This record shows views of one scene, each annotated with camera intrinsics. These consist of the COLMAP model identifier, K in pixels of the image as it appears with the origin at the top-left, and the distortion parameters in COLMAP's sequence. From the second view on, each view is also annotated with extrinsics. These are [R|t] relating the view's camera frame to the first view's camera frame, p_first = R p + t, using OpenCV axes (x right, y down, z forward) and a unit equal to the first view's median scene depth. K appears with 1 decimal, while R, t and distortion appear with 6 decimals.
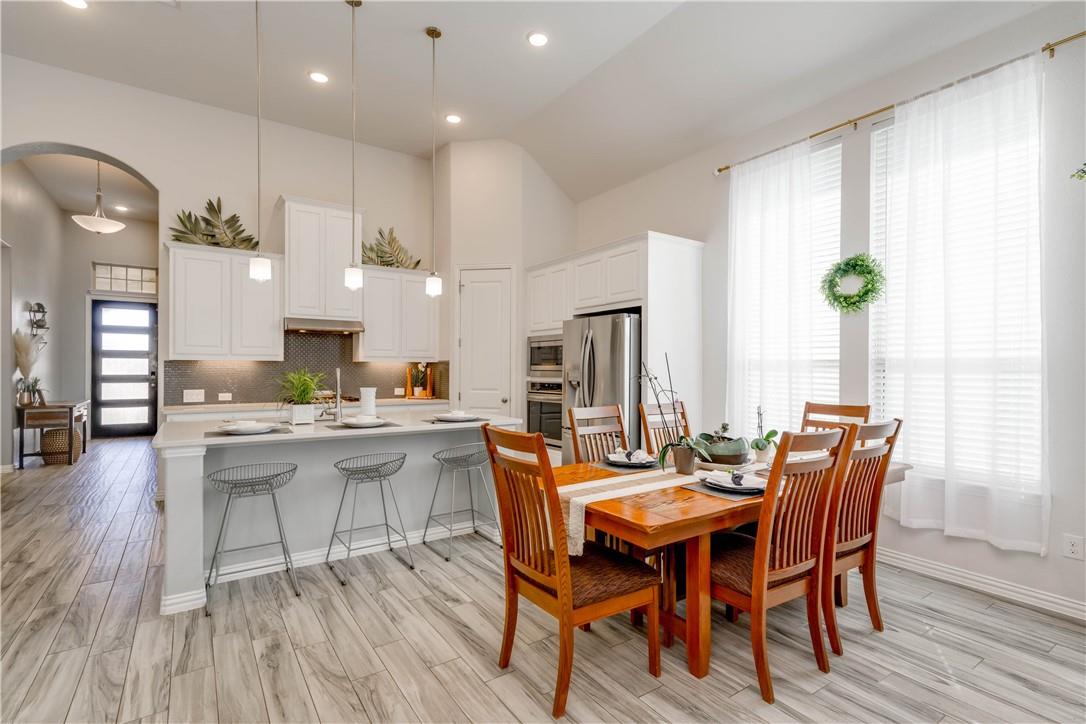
lens RADIAL K [[511.0, 0, 553.9], [0, 511.0, 368.6], [0, 0, 1]] dist [0.014587, 0.002446]
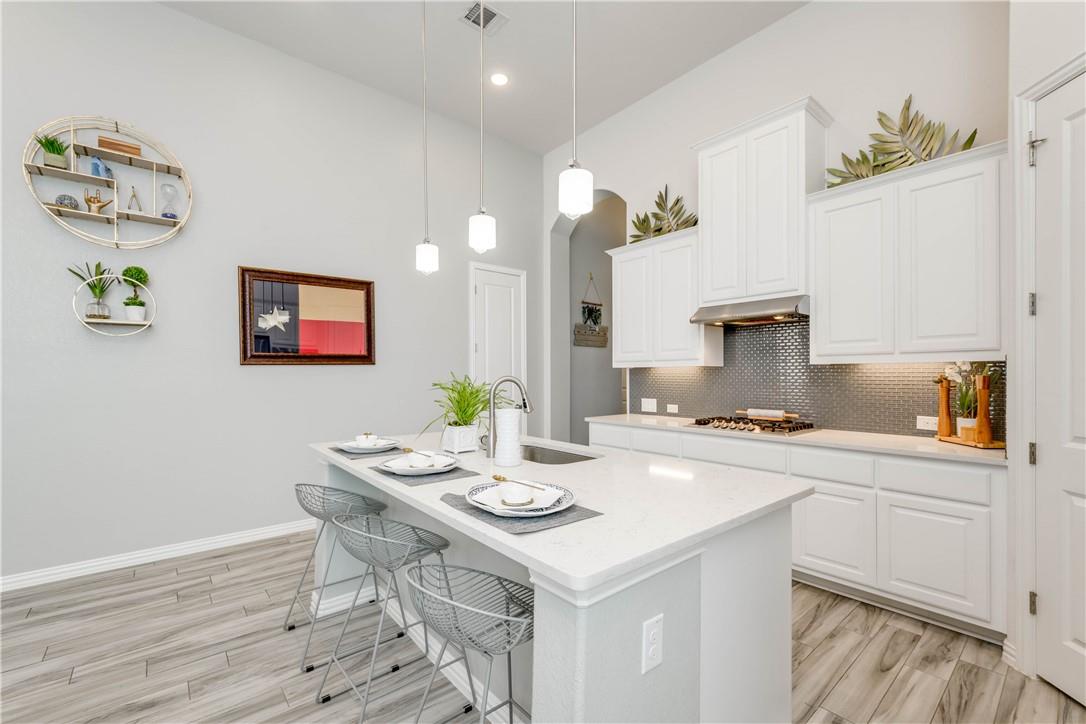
lens RADIAL K [[460.3, 0, 549.0], [0, 460.3, 375.7], [0, 0, 1]] dist [0.000338, -0.000056]
pose [[0.085933, -0.000325, -0.996301, 0.137417], [0.001591, 0.999999, -0.000189, -0.001557], [0.996300, -0.001569, 0.085934, 0.796557]]
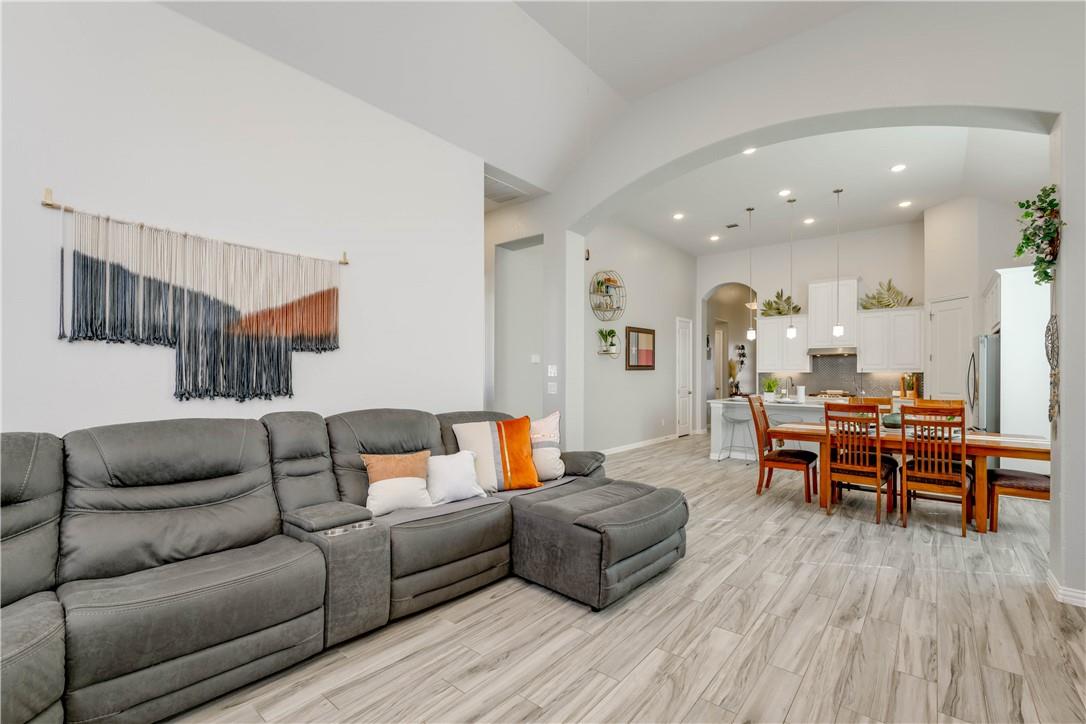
lens RADIAL K [[483.6, 0, 559.0], [0, 483.6, 373.3], [0, 0, 1]] dist [0.017449, 0.000454]
pose [[0.284461, -0.004850, -0.958675, 0.953204], [-0.005582, 0.999962, -0.006715, 0.004366], [0.958671, 0.007262, 0.284423, -0.360755]]
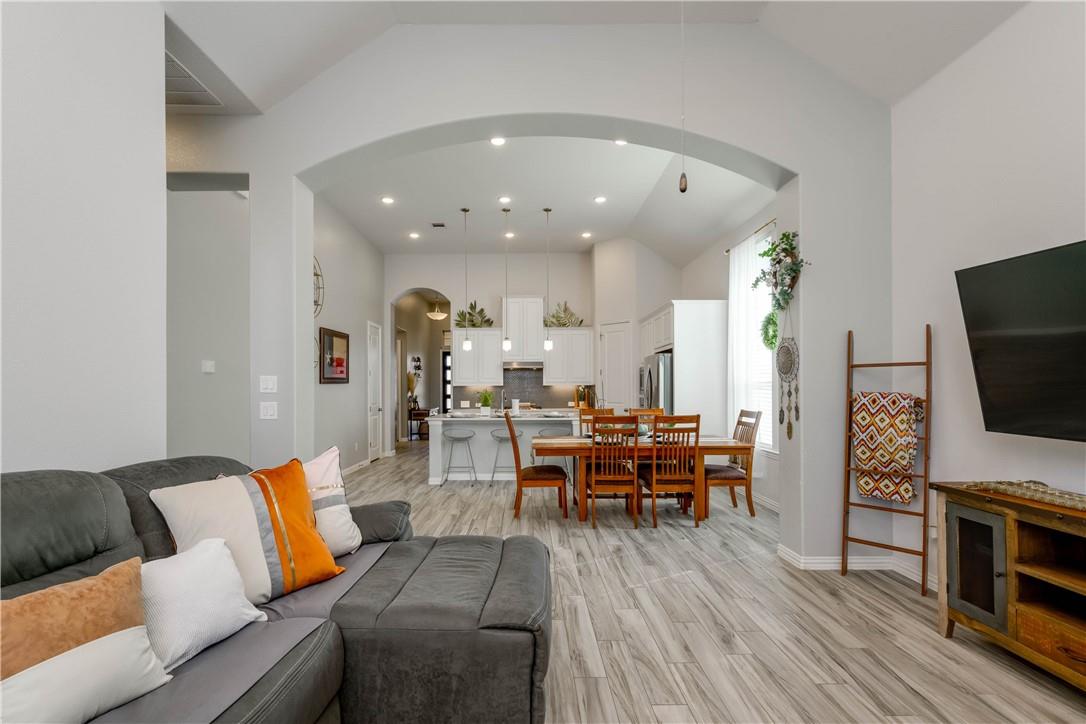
lens RADIAL K [[511.0, 0, 536.6], [0, 511.0, 384.7], [0, 0, 1]] dist [0.014587, 0.002446]
pose [[0.824850, -0.012118, -0.565221, 0.658231], [0.006672, 0.999909, -0.011700, 0.003471], [0.565312, 0.005879, 0.824856, -0.469994]]
